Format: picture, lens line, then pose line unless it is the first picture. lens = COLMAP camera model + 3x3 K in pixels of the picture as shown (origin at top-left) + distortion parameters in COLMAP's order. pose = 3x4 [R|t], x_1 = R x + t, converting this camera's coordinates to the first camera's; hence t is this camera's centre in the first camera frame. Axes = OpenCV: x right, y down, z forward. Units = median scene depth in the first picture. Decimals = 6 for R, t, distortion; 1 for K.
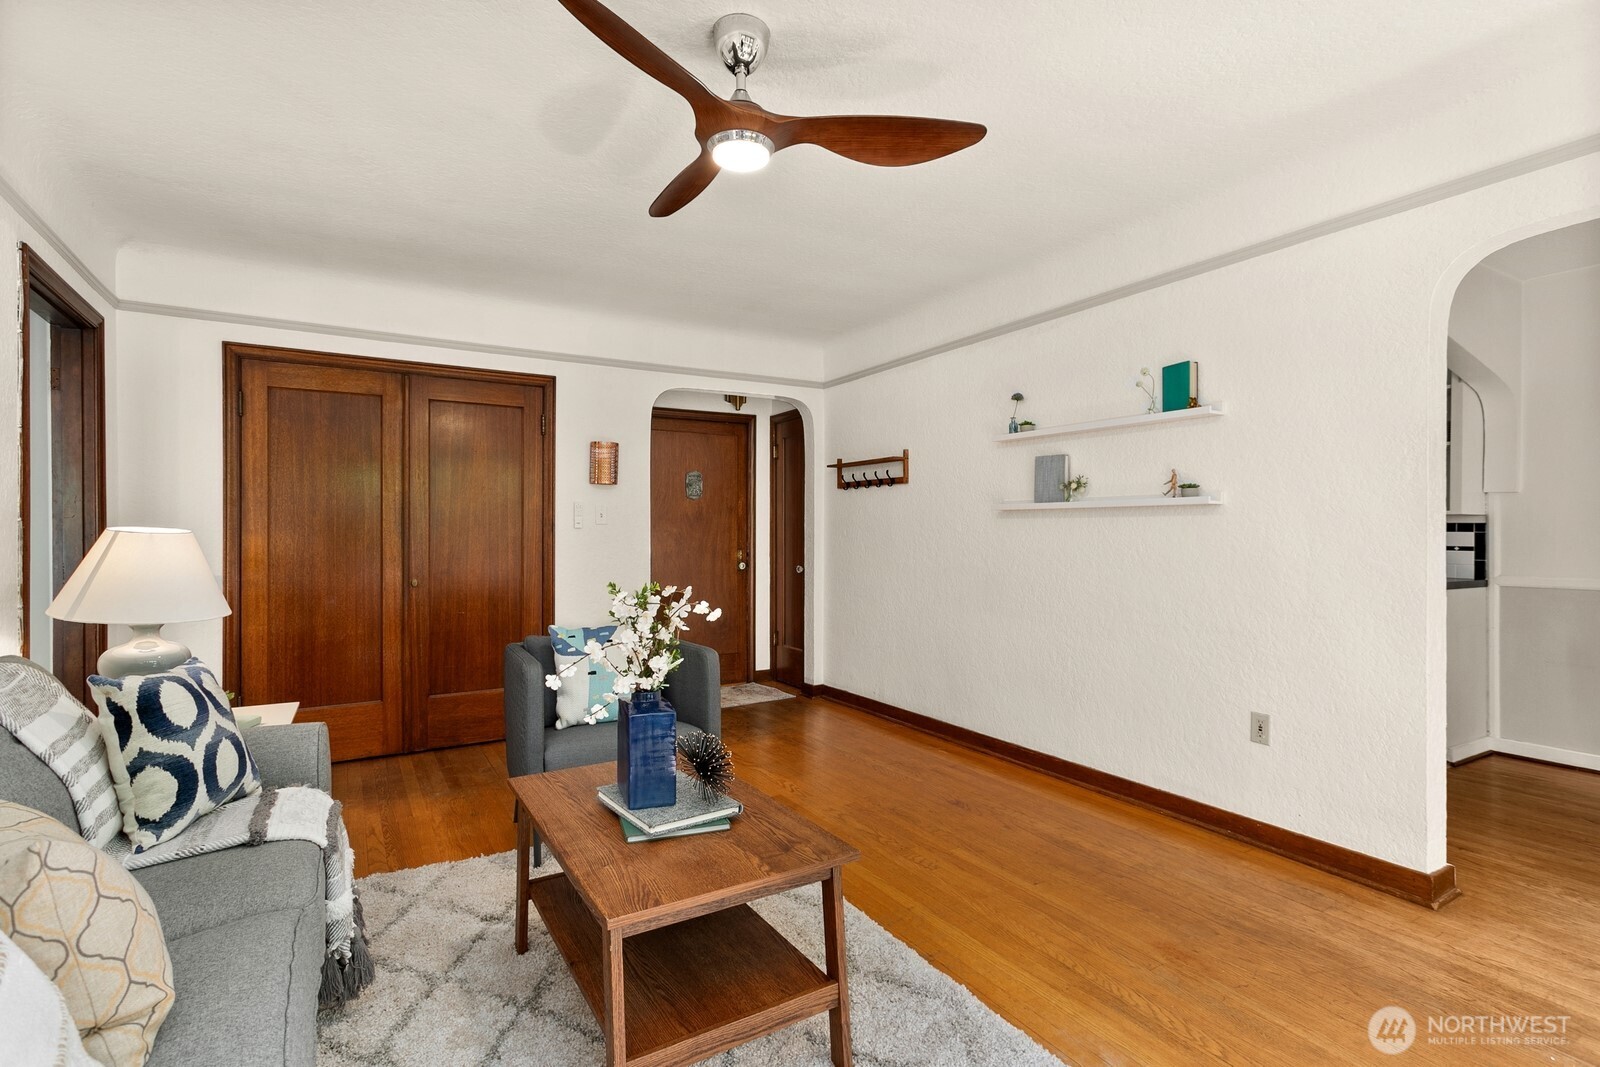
lens RADIAL K [[767.9, 0, 800.4], [0, 767.9, 532.6], [0, 0, 1]] dist [0.006106, 0.001103]
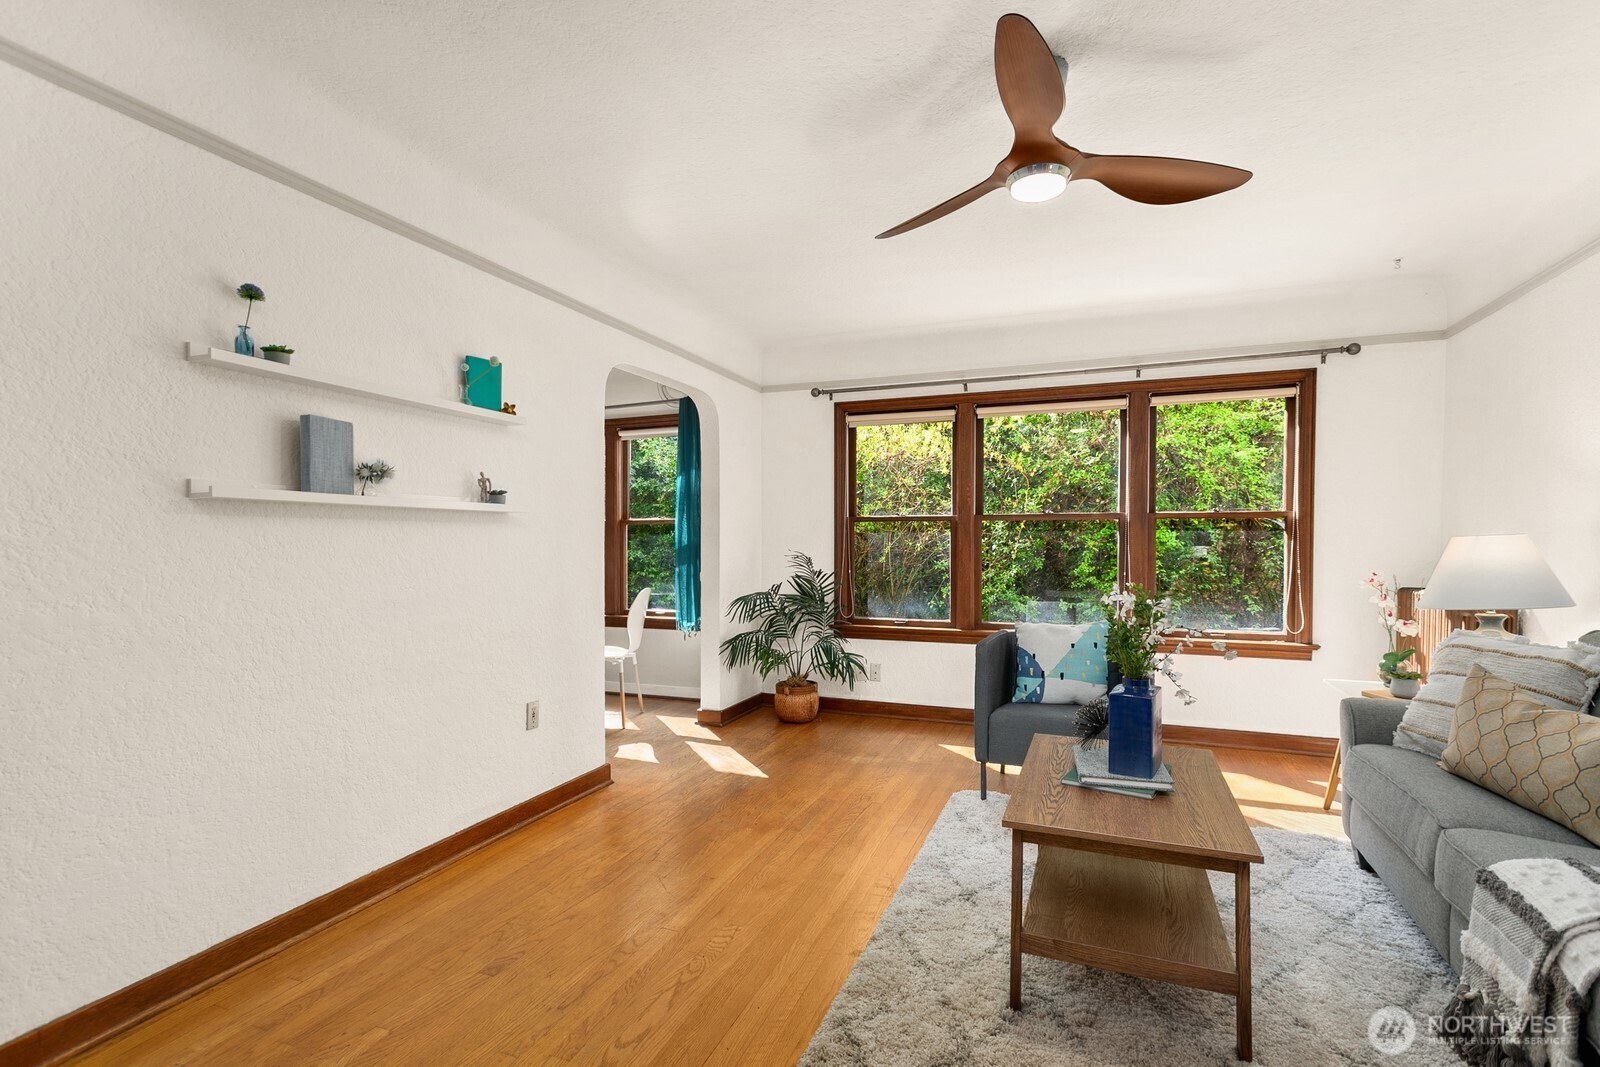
lens RADIAL K [[767.9, 0, 798.0], [0, 767.9, 547.0], [0, 0, 1]] dist [0.006106, 0.001103]
pose [[-0.621816, -0.007047, 0.783132, -0.387052], [0.001245, 0.999949, 0.009986, -0.001206], [-0.783163, 0.007185, -0.621776, 1.039621]]
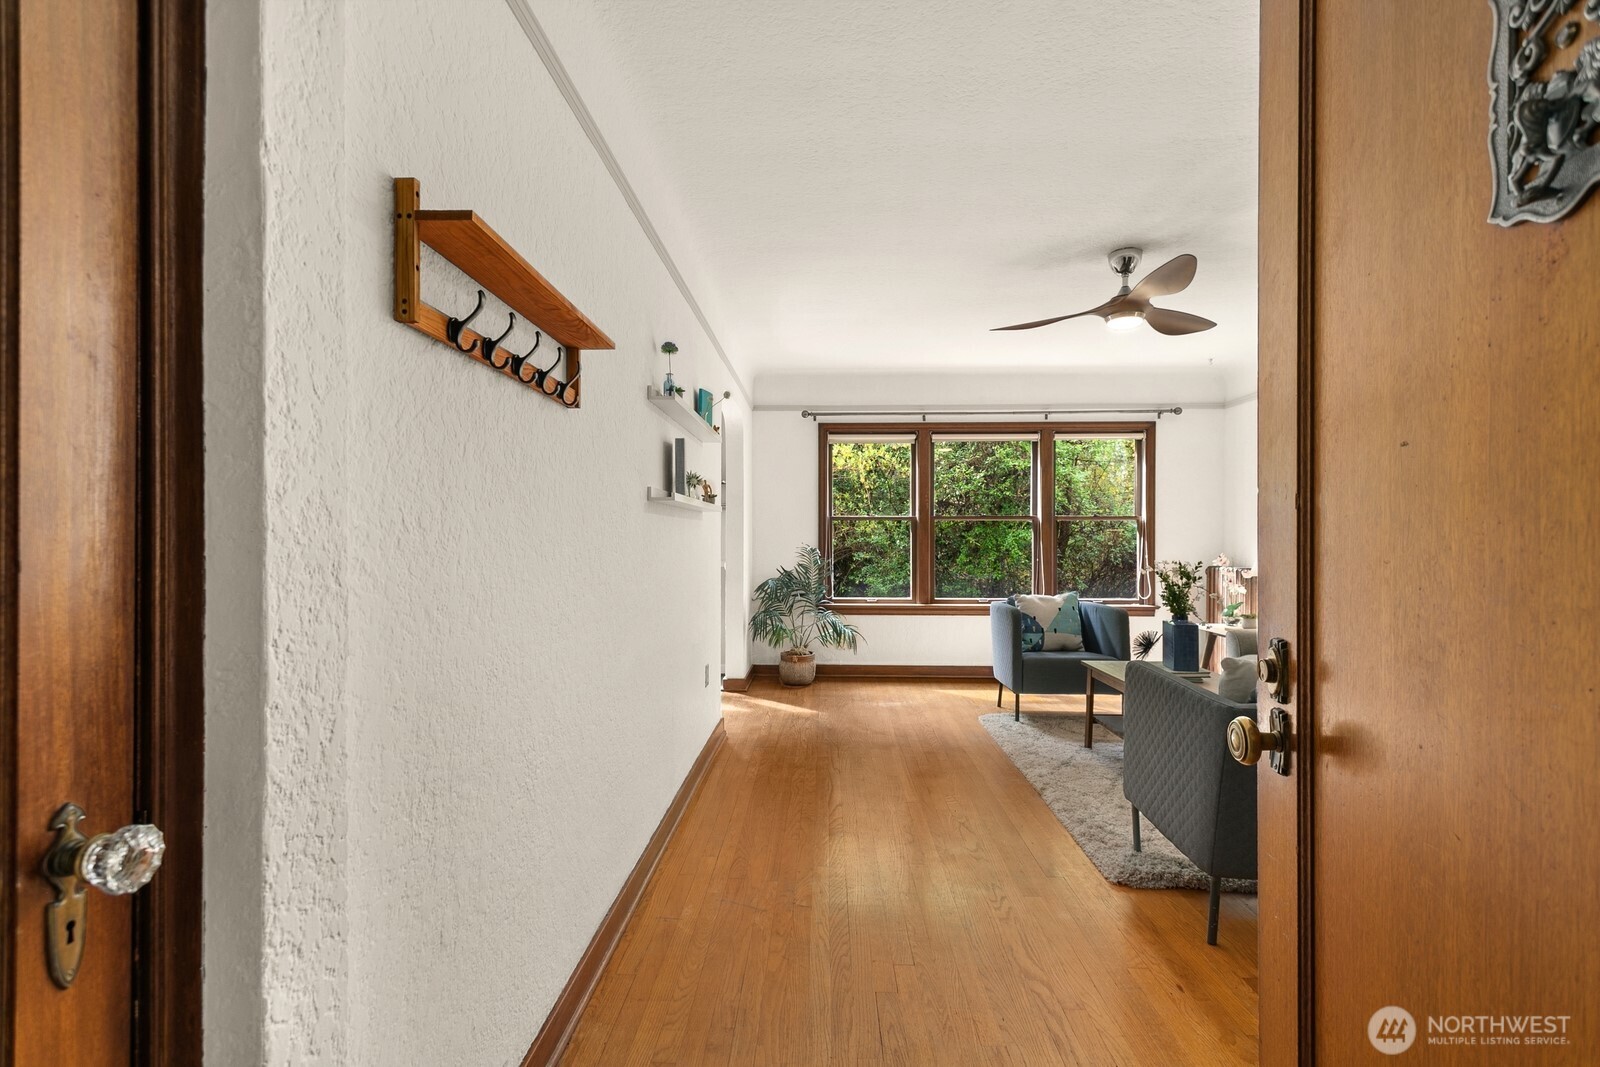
lens RADIAL K [[767.9, 0, 801.5], [0, 767.9, 530.3], [0, 0, 1]] dist [0.006106, 0.001103]
pose [[-0.853224, 0.002858, 0.521538, -0.202608], [-0.001143, 0.999972, -0.007350, 0.001639], [-0.521544, -0.006867, -0.853197, 1.560364]]
